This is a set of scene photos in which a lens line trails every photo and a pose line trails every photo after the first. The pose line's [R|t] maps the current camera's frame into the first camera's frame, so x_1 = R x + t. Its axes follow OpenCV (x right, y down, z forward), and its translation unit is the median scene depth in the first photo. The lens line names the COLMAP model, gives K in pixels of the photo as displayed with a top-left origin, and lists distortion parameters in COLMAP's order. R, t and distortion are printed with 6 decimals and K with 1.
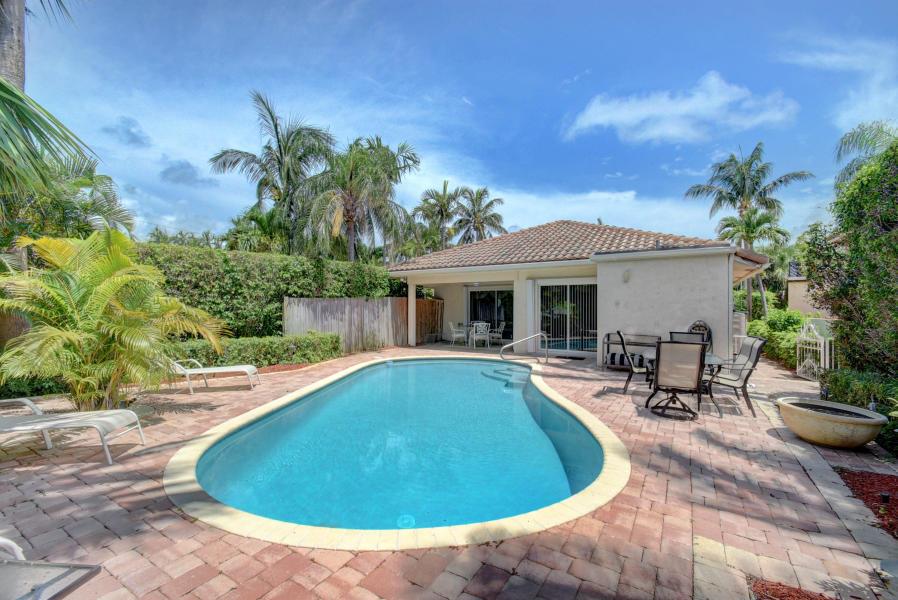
lens RADIAL K [[397.4, 0, 448.2], [0, 397.4, 304.6], [0, 0, 1]] dist [0.000973, -0.000230]
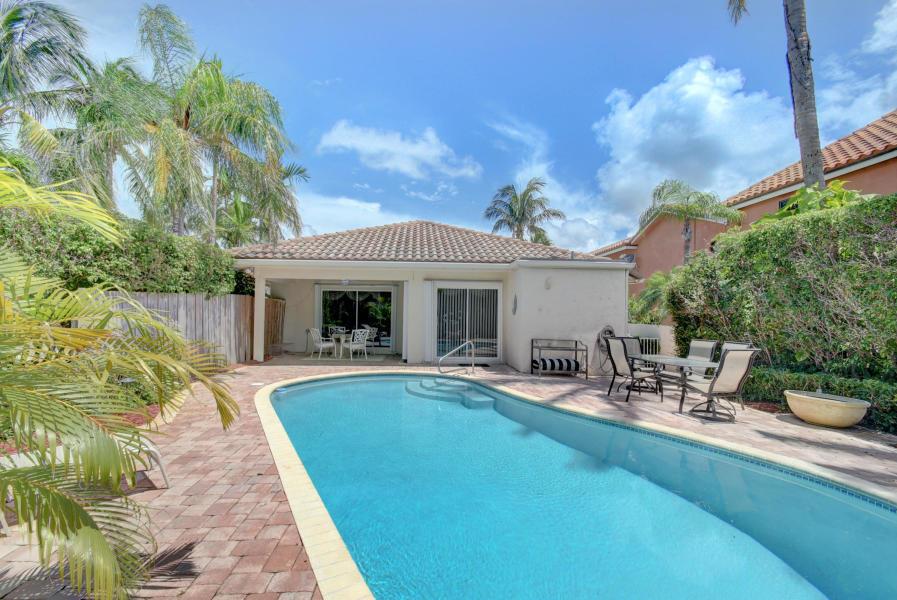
lens RADIAL K [[397.0, 0, 447.6], [0, 397.0, 307.1], [0, 0, 1]] dist [0.000973, -0.000230]
pose [[0.816931, 0.016613, 0.576496, -0.253347], [-0.016646, 0.999848, -0.005225, 0.000213], [-0.576495, -0.005328, 0.817083, 0.219468]]
